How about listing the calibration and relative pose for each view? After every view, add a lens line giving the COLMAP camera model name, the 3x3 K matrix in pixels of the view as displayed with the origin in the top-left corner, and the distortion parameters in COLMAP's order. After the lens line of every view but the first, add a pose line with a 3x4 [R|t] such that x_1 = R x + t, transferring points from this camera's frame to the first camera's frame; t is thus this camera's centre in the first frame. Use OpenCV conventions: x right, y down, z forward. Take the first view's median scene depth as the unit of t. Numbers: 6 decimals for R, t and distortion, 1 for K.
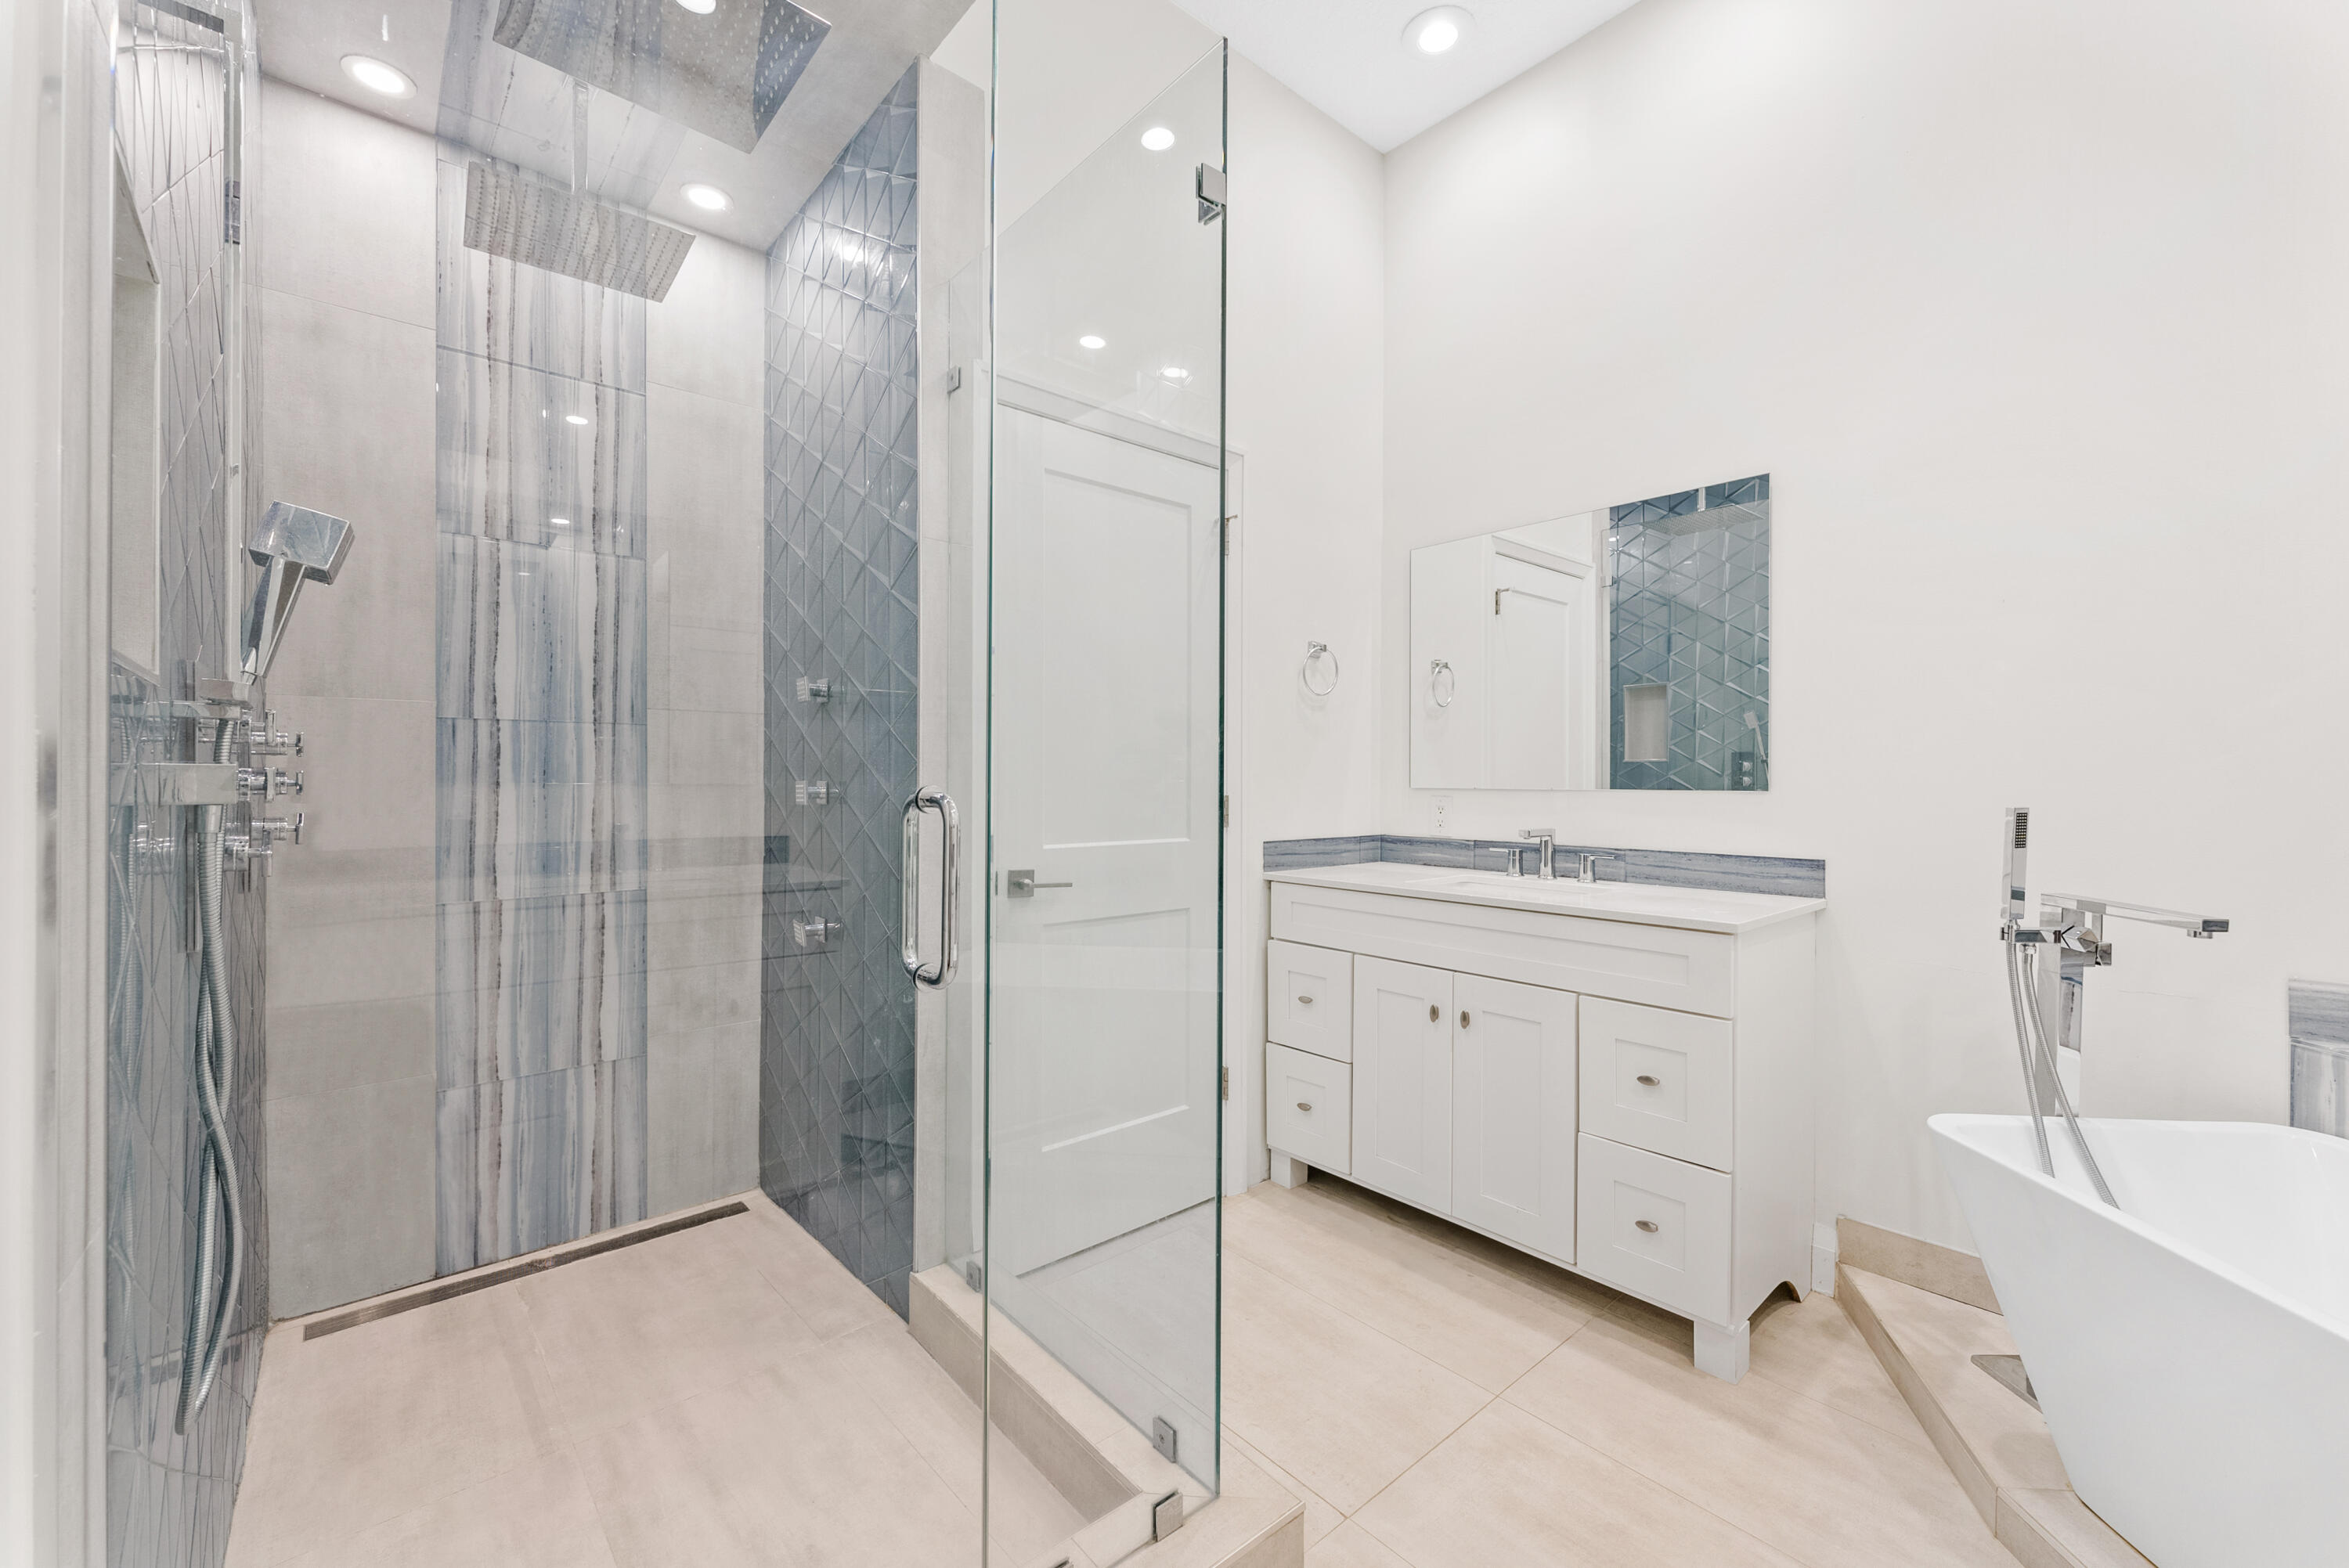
lens RADIAL K [[935.5, 0, 1184.2], [0, 935.5, 779.4], [0, 0, 1]] dist [-0.000167, 0.000023]
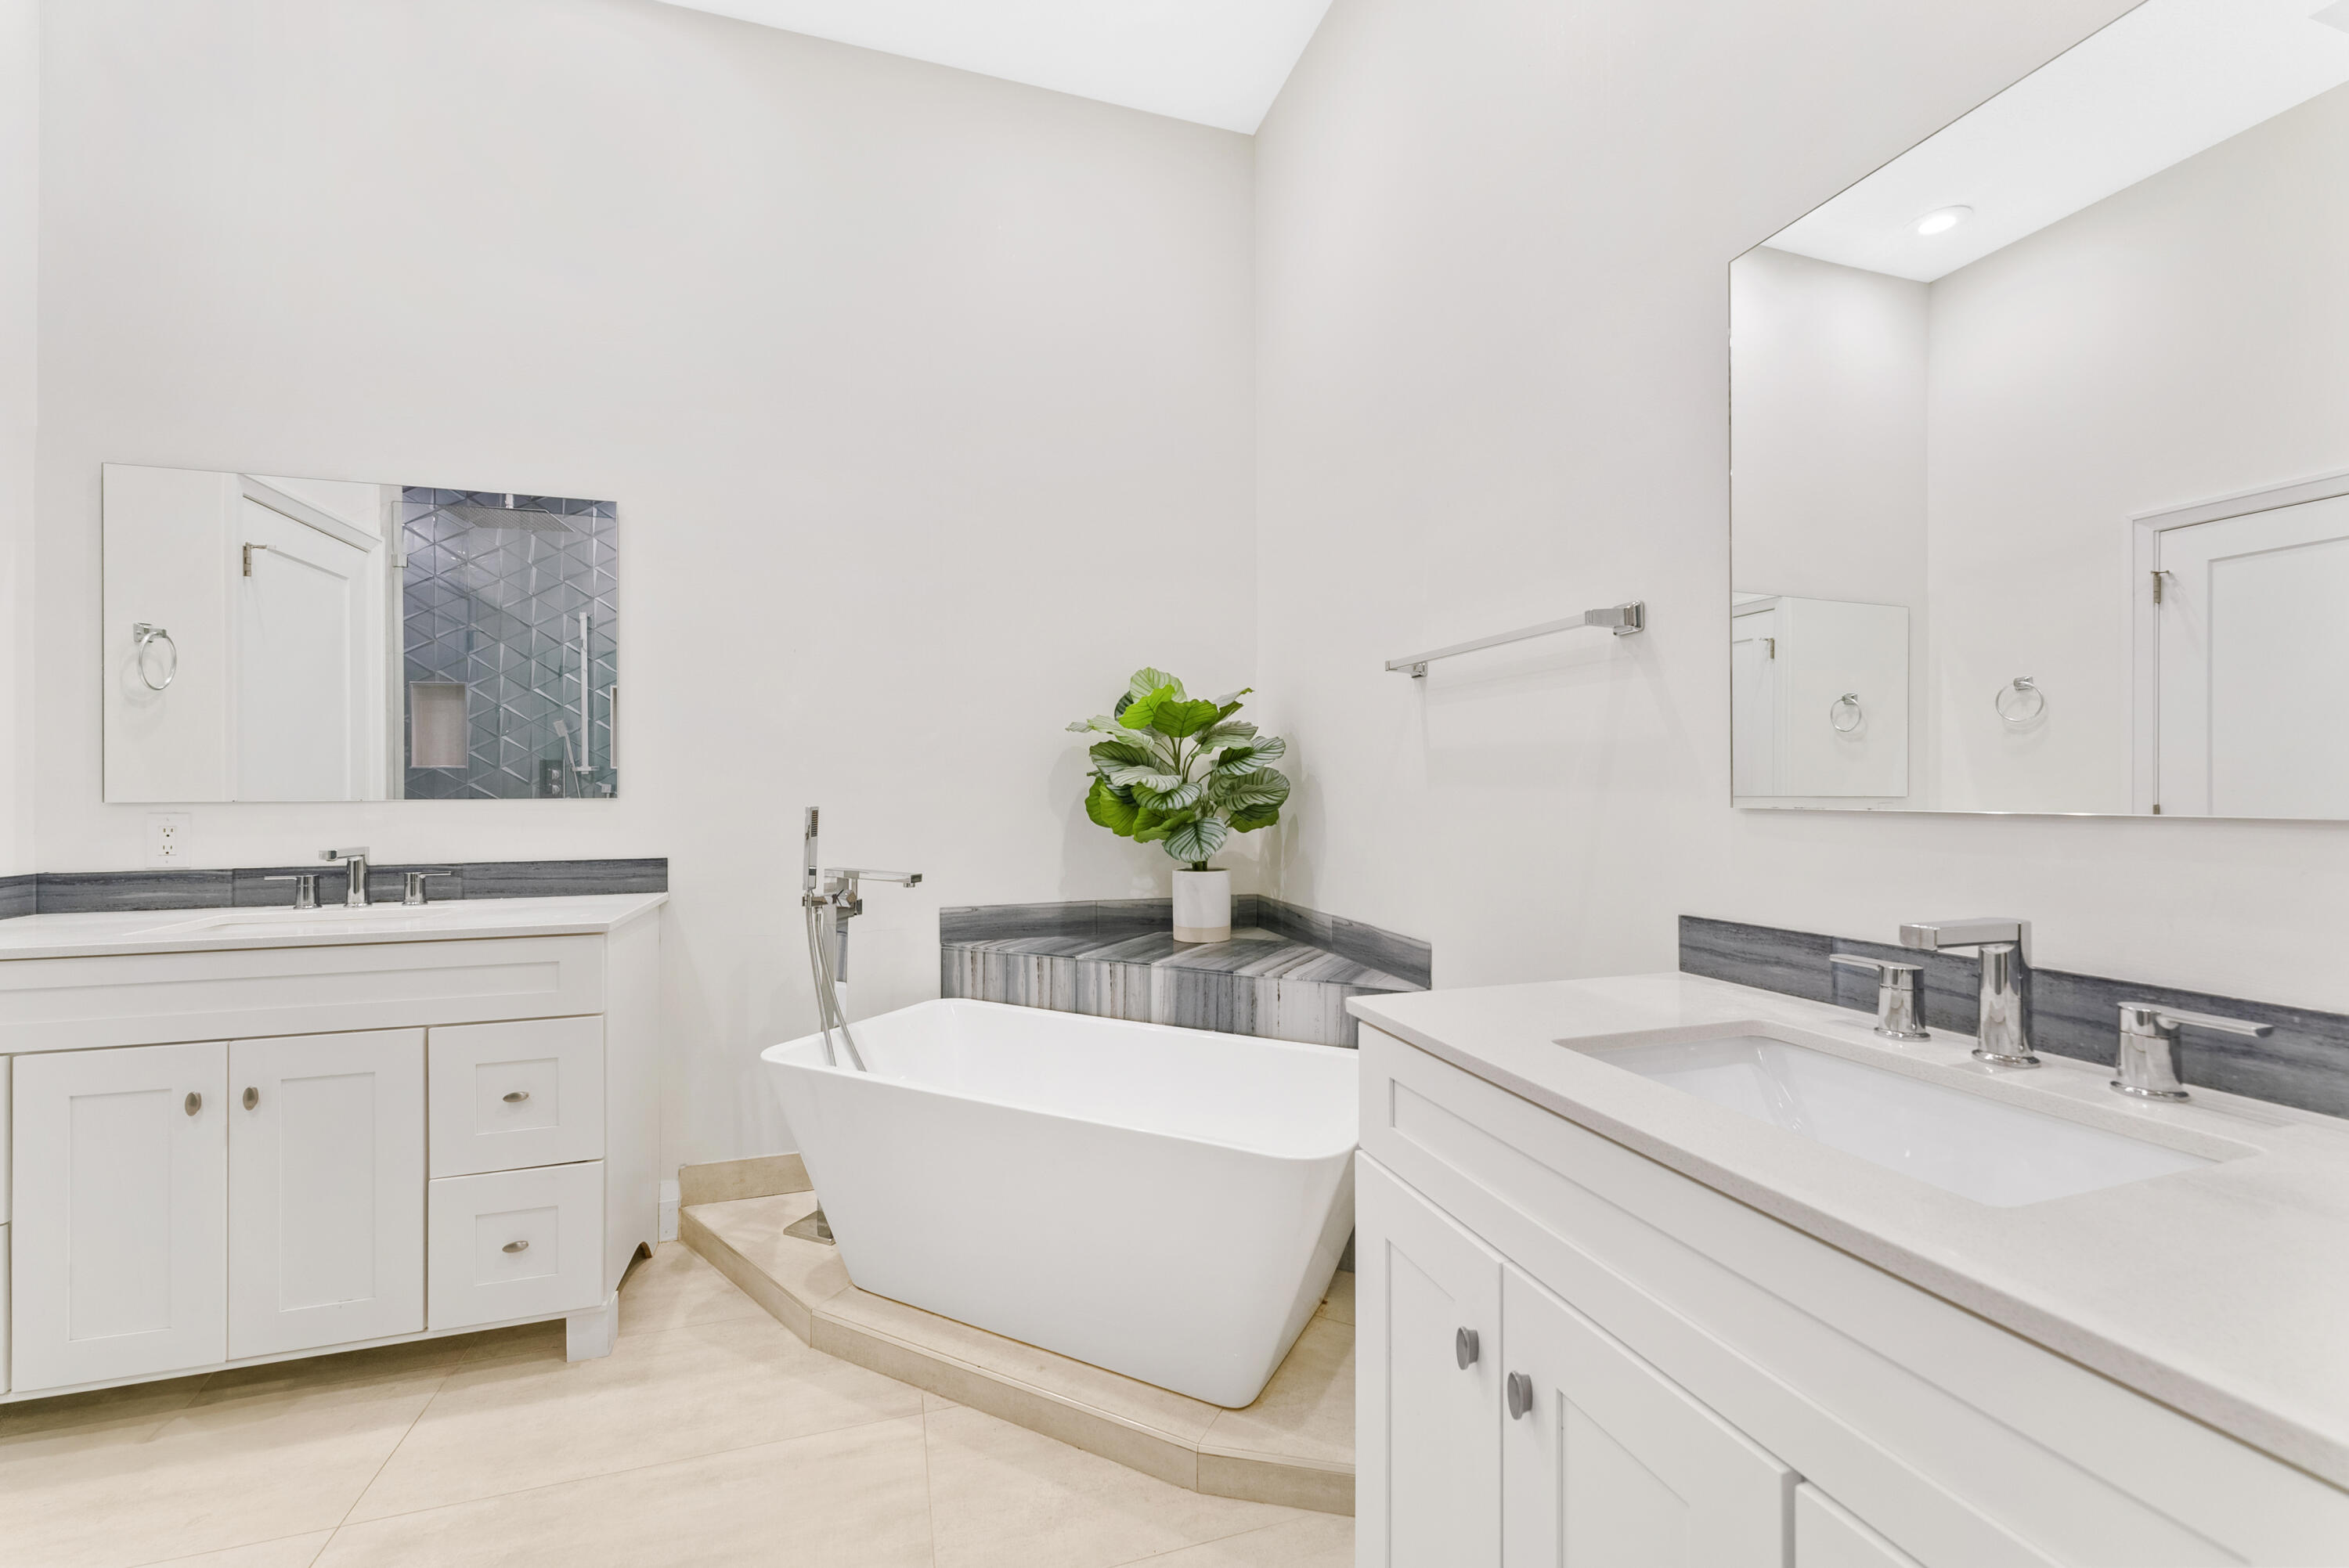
lens RADIAL K [[942.7, 0, 1174.5], [0, 942.7, 784.0], [0, 0, 1]] dist [0.000877, -0.000026]
pose [[0.401450, -0.003636, 0.915874, -0.115191], [0.006305, 0.999979, 0.001207, -0.001086], [-0.915859, 0.005290, 0.401465, -0.022512]]
